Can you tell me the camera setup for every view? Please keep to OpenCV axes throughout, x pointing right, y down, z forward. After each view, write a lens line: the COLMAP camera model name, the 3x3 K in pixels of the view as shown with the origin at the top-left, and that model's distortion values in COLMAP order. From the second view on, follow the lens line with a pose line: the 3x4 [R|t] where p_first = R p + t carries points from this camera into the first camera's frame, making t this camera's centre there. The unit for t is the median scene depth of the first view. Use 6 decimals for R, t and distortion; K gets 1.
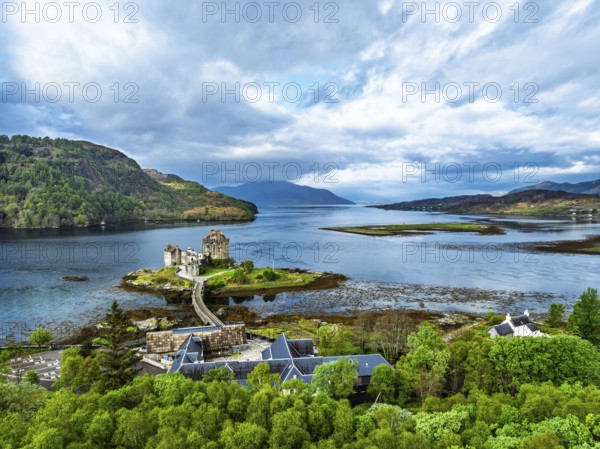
lens RADIAL K [[435.1, 0, 301.3], [0, 435.1, 232.0], [0, 0, 1]] dist [-0.019521, -0.004013]
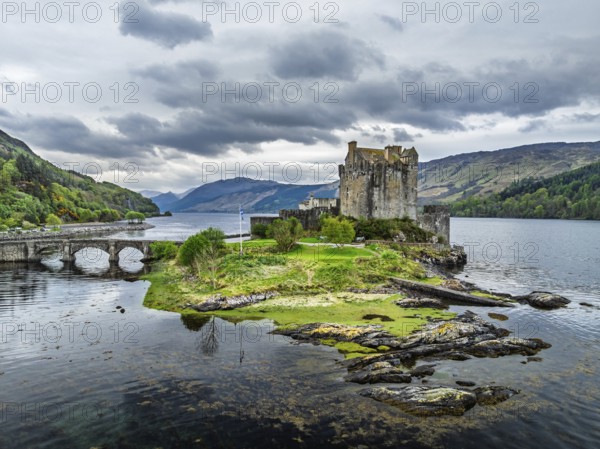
lens RADIAL K [[426.9, 0, 300.0], [0, 426.9, 224.5], [0, 0, 1]] dist [-0.026428, 0.005029]
pose [[-0.068800, 0.024513, -0.997329, 0.067638], [-0.070706, 0.997064, 0.029384, 0.021147], [0.995122, 0.072539, -0.066865, 0.340775]]
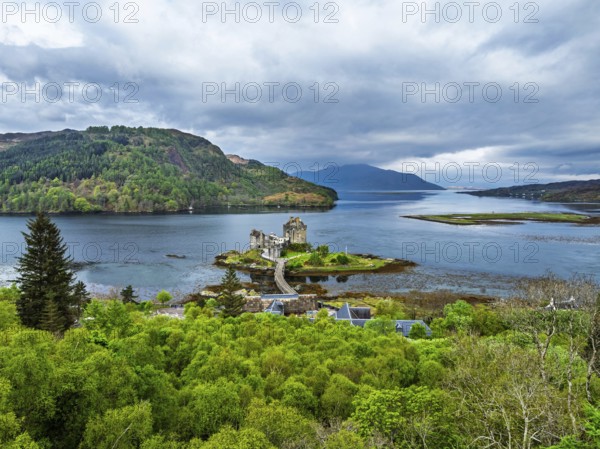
lens RADIAL K [[458.1, 0, 292.5], [0, 458.1, 223.1], [0, 0, 1]] dist [0.000981, -0.058082]
pose [[0.979838, 0.017860, -0.198994, 0.010029], [-0.015865, 0.999807, 0.011615, -0.001026], [0.199163, -0.008224, 0.979932, -0.050436]]
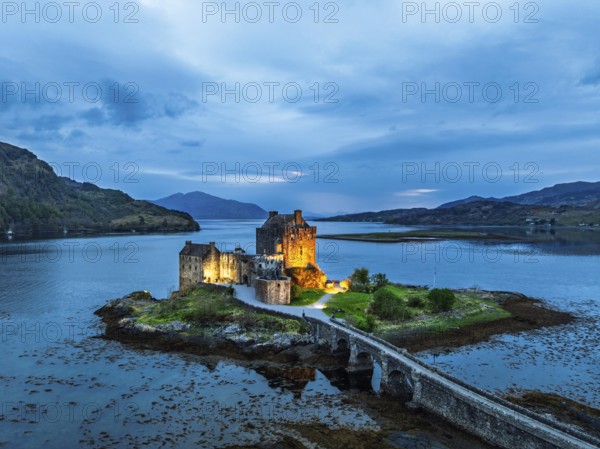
lens RADIAL K [[445.4, 0, 290.8], [0, 445.4, 224.9], [0, 0, 1]] dist [-0.033820, -0.002916]
pose [[0.987702, -0.001965, 0.156337, -0.096745], [0.010538, 0.998484, -0.054027, 0.013947], [-0.155994, 0.055010, 0.986225, 0.172257]]
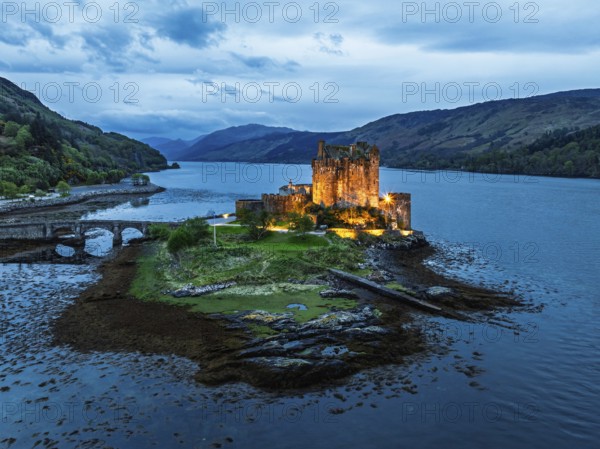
lens RADIAL K [[459.7, 0, 298.0], [0, 459.7, 144.6], [0, 0, 1]] dist [-0.011448, -0.006258]
pose [[-0.112554, -0.037306, -0.992945, 0.096996], [-0.081315, 0.996289, -0.028214, 0.006862], [0.990313, 0.077566, -0.115170, 0.355489]]
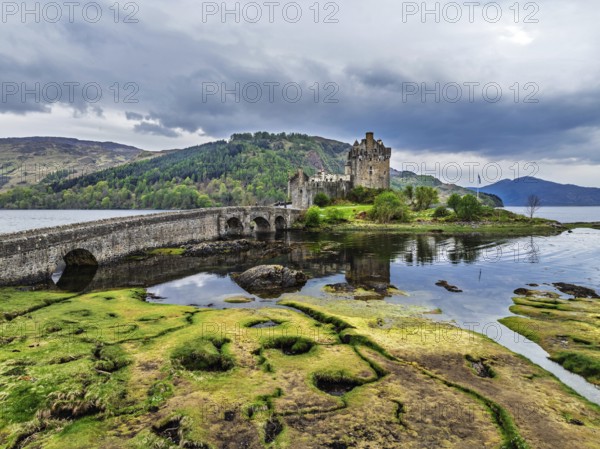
lens RADIAL K [[434.5, 0, 297.5], [0, 434.5, 211.7], [0, 0, 1]] dist [-0.026351, -0.001580]
pose [[0.850284, -0.000444, -0.526325, 0.001689], [-0.031690, 0.998142, -0.052037, 0.040852], [0.525370, 0.060925, 0.848690, 0.183212]]
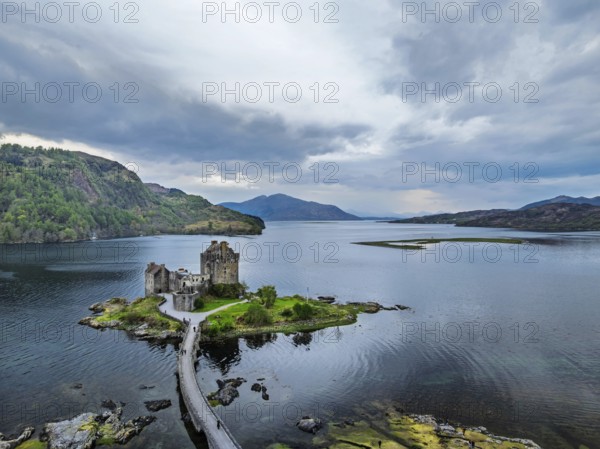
lens RADIAL K [[441.1, 0, 306.7], [0, 441.1, 226.9], [0, 0, 1]] dist [-0.040617, 0.006040]
pose [[0.999996, -0.002663, -0.000363, -0.021089], [0.002641, 0.998738, -0.050162, 0.002841], [0.000496, 0.050160, 0.998741, 0.107876]]
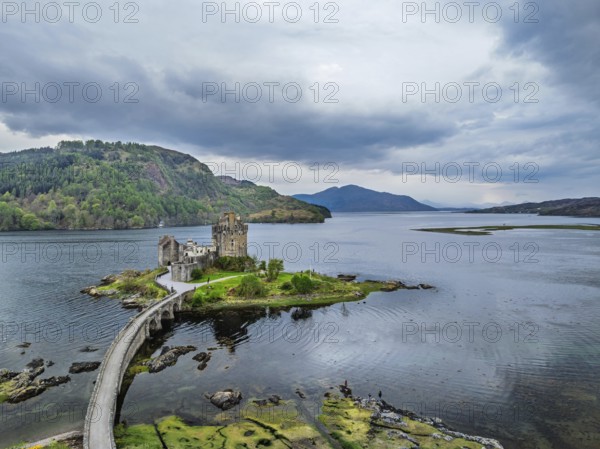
lens RADIAL K [[441.9, 0, 300.0], [0, 441.9, 208.9], [0, 0, 1]] dist [-0.034236, -0.000771]
pose [[0.983339, -0.009883, -0.181511, 0.010135], [-0.003577, 0.997276, -0.073679, 0.013579], [0.181744, 0.073101, 0.980625, 0.129217]]
